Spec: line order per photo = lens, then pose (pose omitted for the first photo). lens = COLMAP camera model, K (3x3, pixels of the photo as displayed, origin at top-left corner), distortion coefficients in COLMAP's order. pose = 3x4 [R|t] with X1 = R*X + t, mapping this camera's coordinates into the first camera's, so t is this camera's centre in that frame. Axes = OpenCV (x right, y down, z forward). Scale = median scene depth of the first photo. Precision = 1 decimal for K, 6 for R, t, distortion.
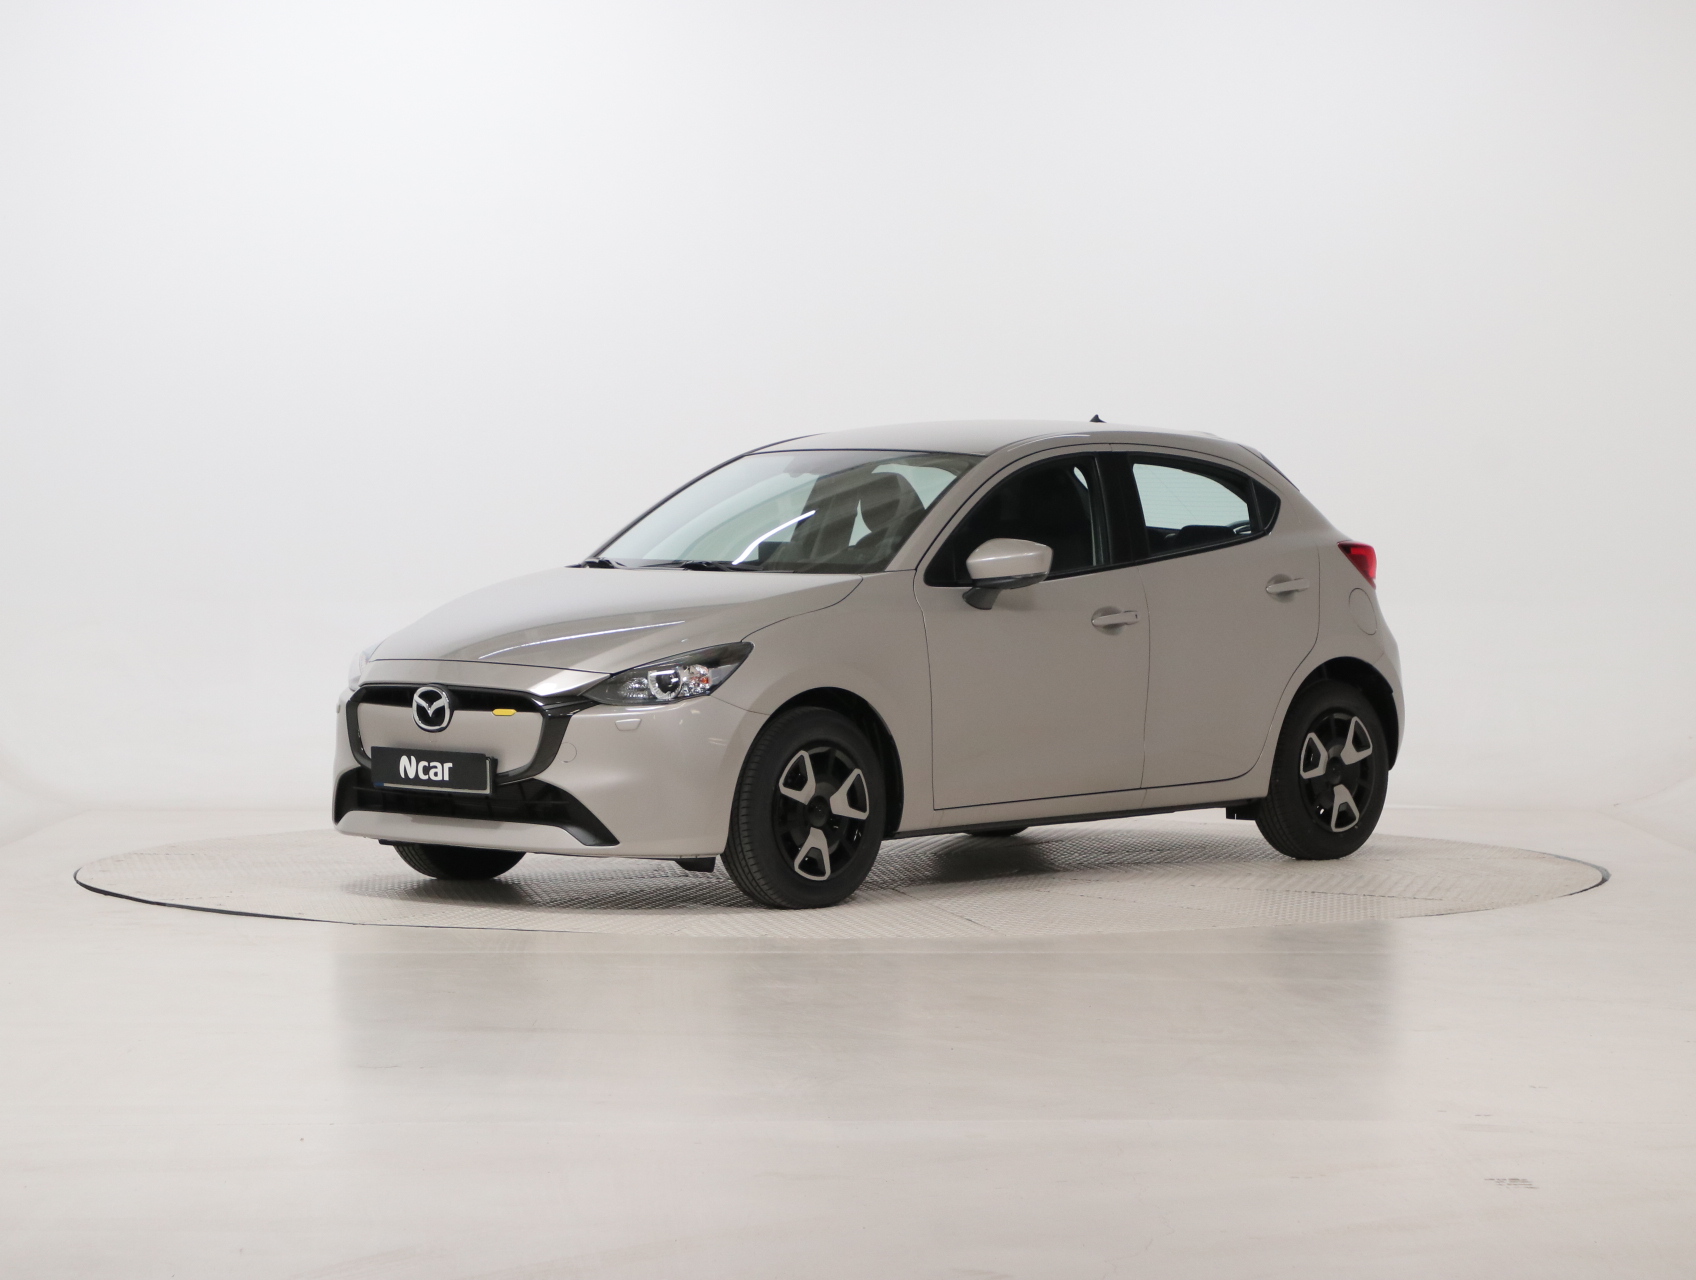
lens RADIAL K [[5171.3, 0, 848.5], [0, 5171.3, 640.4], [0, 0, 1]] dist [-0.163900, -0.929398]
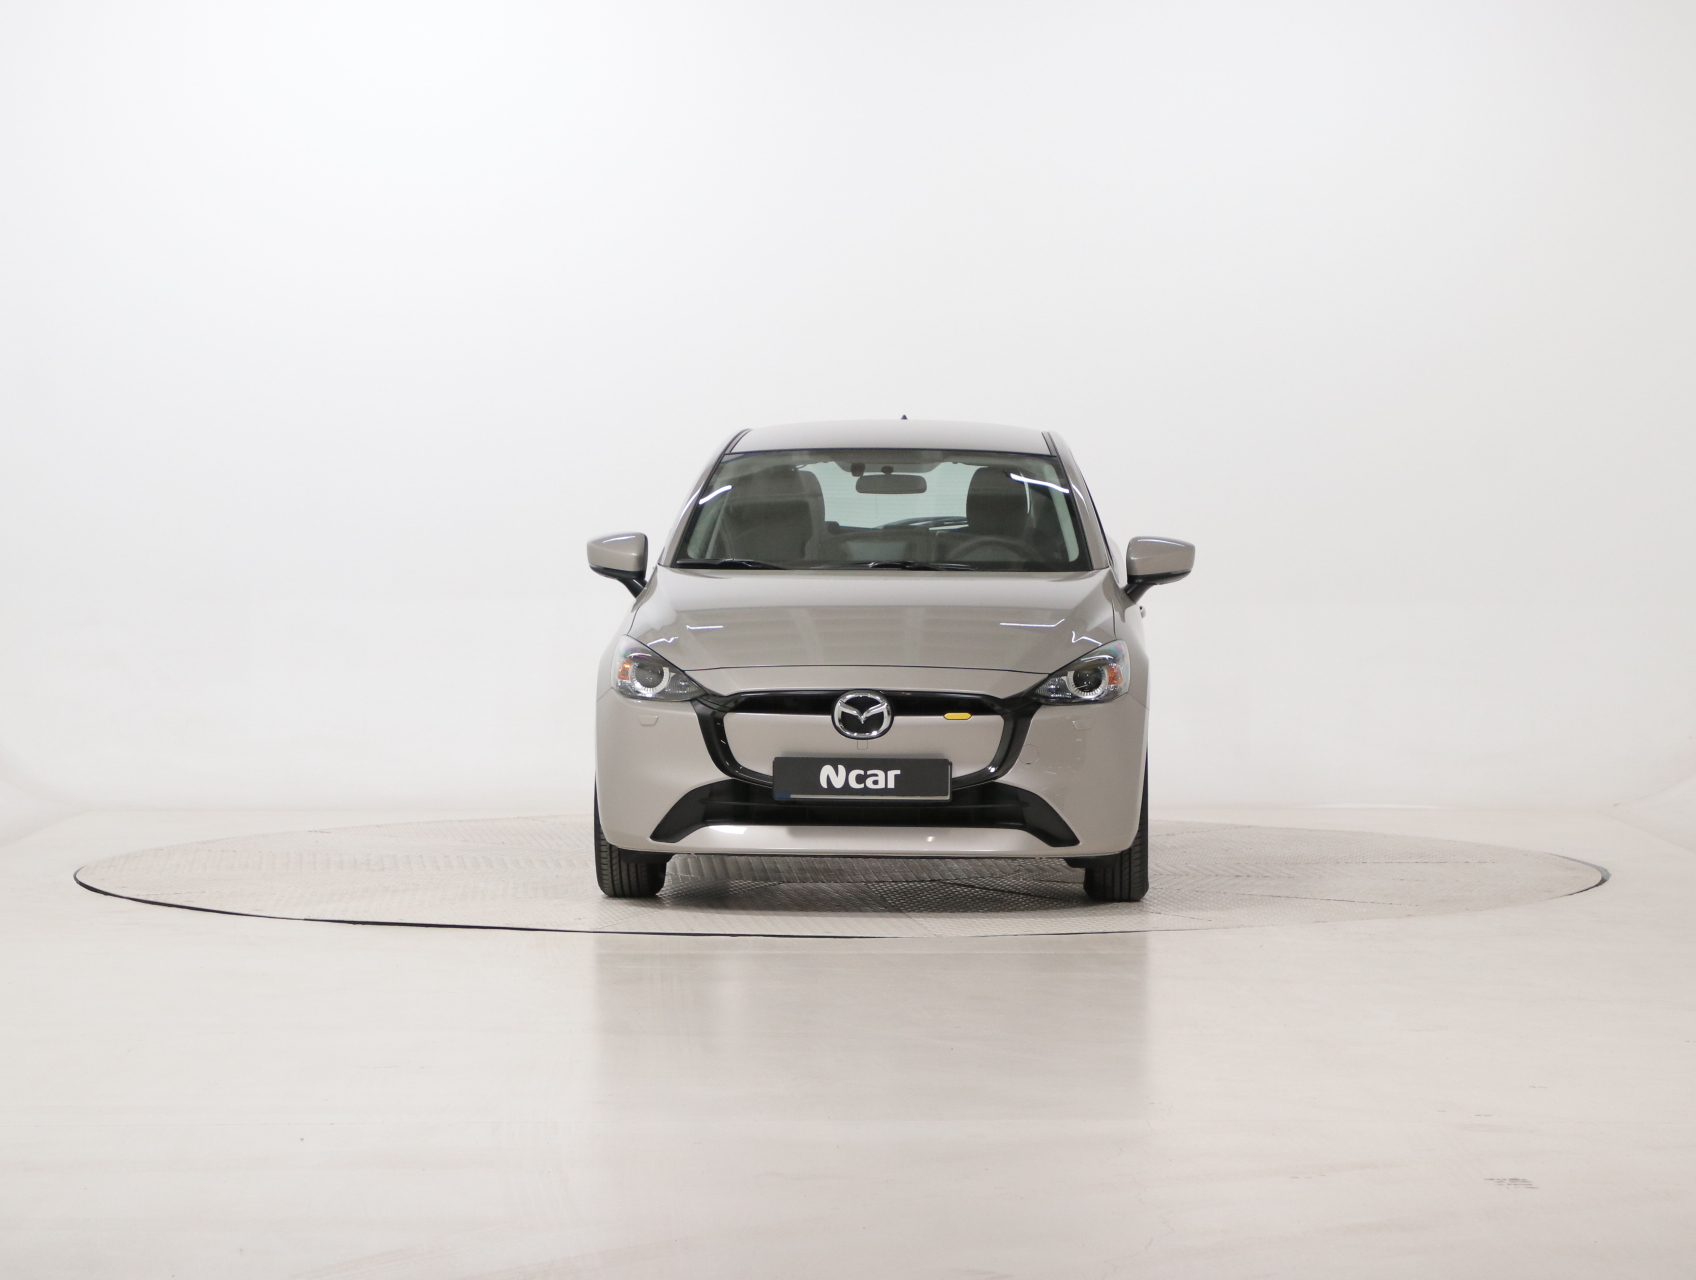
lens RADIAL K [[5171.3, 0, 848.5], [0, 5171.3, 640.4], [0, 0, 1]] dist [-0.163900, -0.929398]
pose [[0.763926, -0.020962, 0.644963, -0.708468], [0.019664, 0.999764, 0.009203, -0.009885], [-0.645004, 0.005653, 0.764158, 0.256729]]
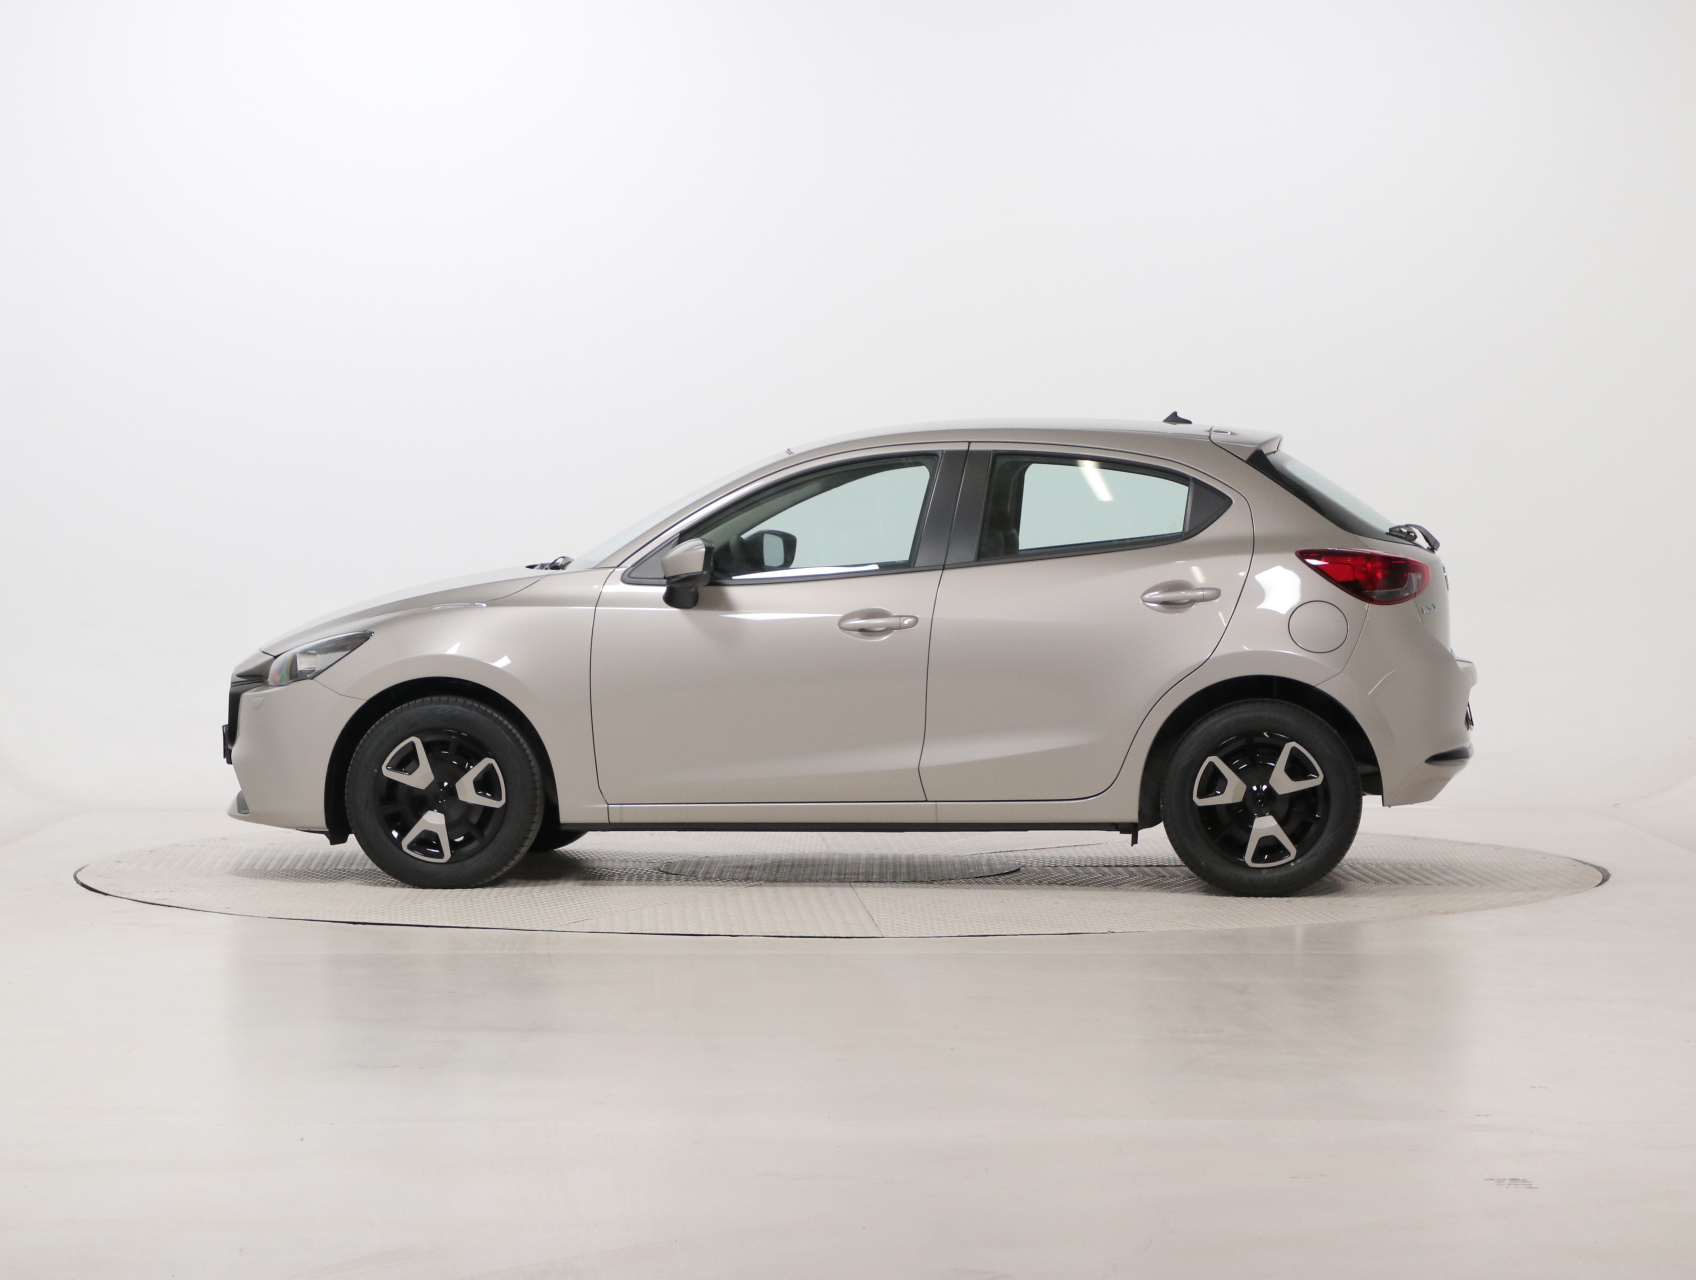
lens RADIAL K [[5171.3, 0, 848.5], [0, 5171.3, 640.4], [0, 0, 1]] dist [-0.163900, -0.929398]
pose [[0.593943, 0.030177, -0.803941, 0.878930], [-0.028287, 0.999462, 0.016618, -0.017936], [0.804010, 0.012871, 0.594476, 0.447304]]
